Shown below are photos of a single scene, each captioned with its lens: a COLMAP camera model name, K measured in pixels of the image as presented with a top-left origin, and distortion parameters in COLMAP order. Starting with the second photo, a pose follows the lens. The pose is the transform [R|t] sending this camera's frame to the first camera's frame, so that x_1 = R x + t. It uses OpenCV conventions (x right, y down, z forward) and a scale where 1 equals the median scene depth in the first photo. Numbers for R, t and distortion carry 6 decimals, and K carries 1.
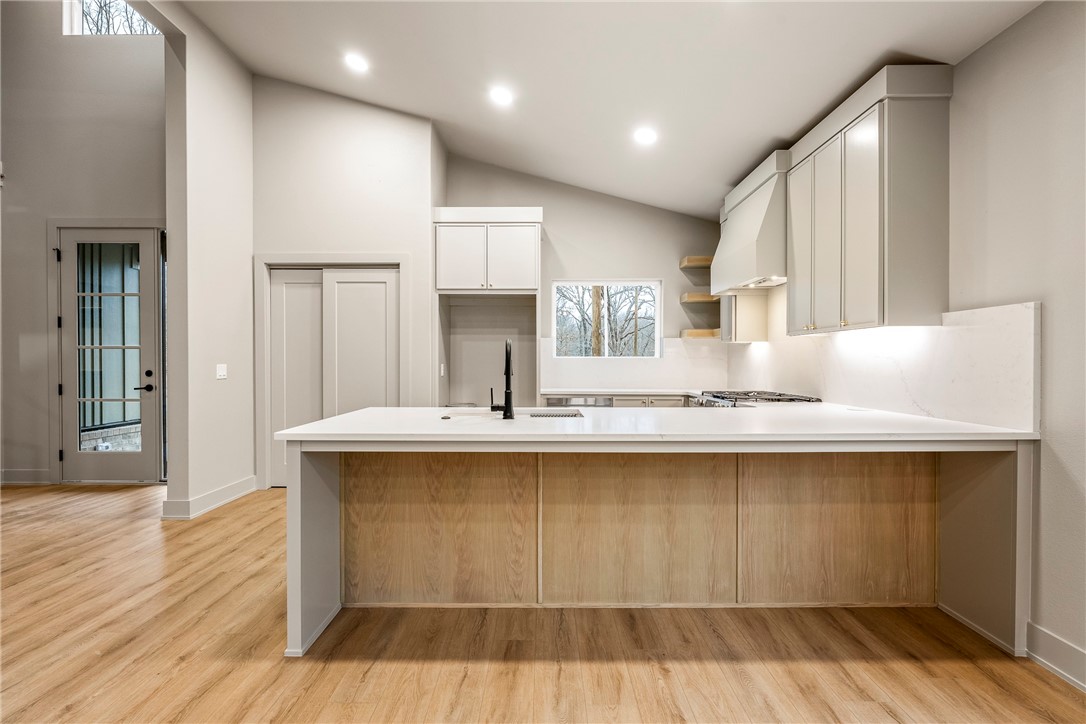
lens RADIAL K [[488.6, 0, 533.4], [0, 488.6, 367.6], [0, 0, 1]] dist [-0.002283, 0.000393]
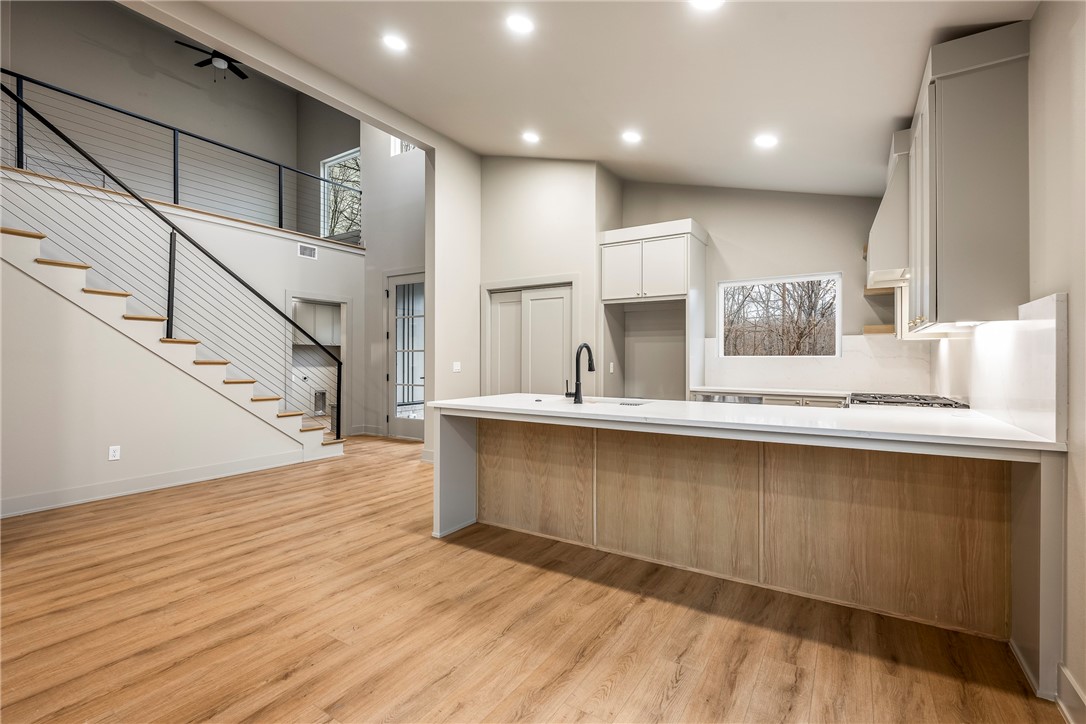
lens RADIAL K [[488.6, 0, 523.9], [0, 488.6, 360.5], [0, 0, 1]] dist [-0.002283, 0.000393]
pose [[0.837916, 0.002002, -0.545796, 0.562583], [-0.008972, 0.999909, -0.010106, 0.002816], [0.545726, 0.013365, 0.837857, -0.202195]]
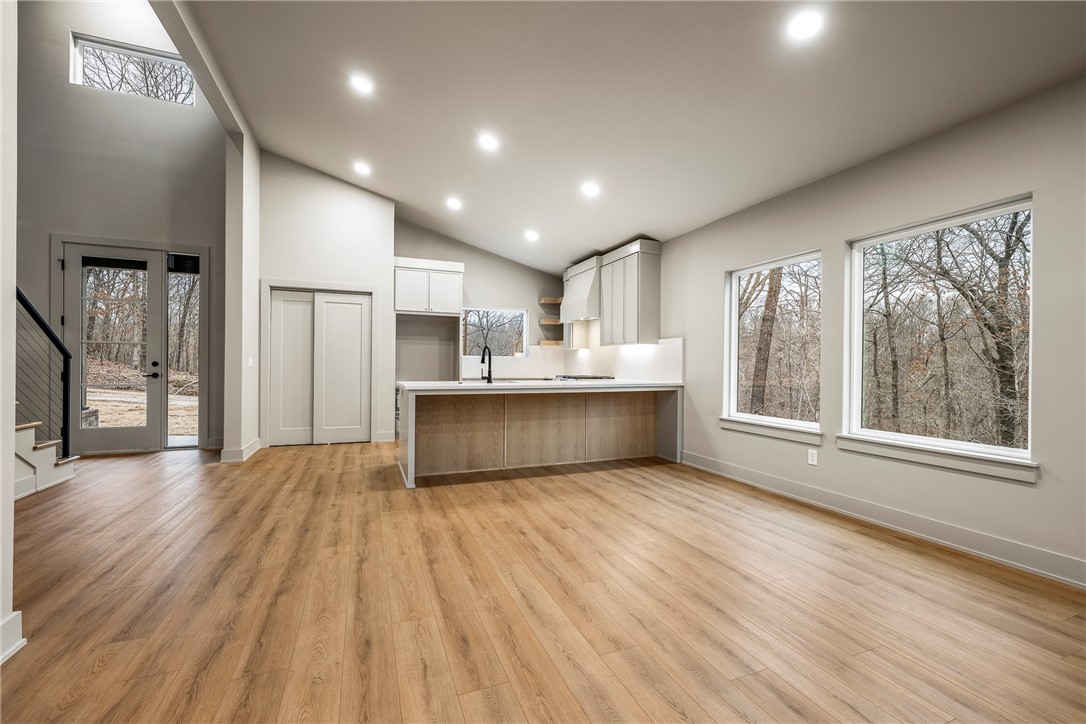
lens RADIAL K [[467.0, 0, 532.8], [0, 467.0, 367.4], [0, 0, 1]] dist [-0.011449, 0.002436]
pose [[0.927514, 0.005898, 0.373742, -0.649036], [-0.004054, 0.999975, -0.005720, 0.047952], [-0.373767, 0.003790, 0.927515, -0.972735]]
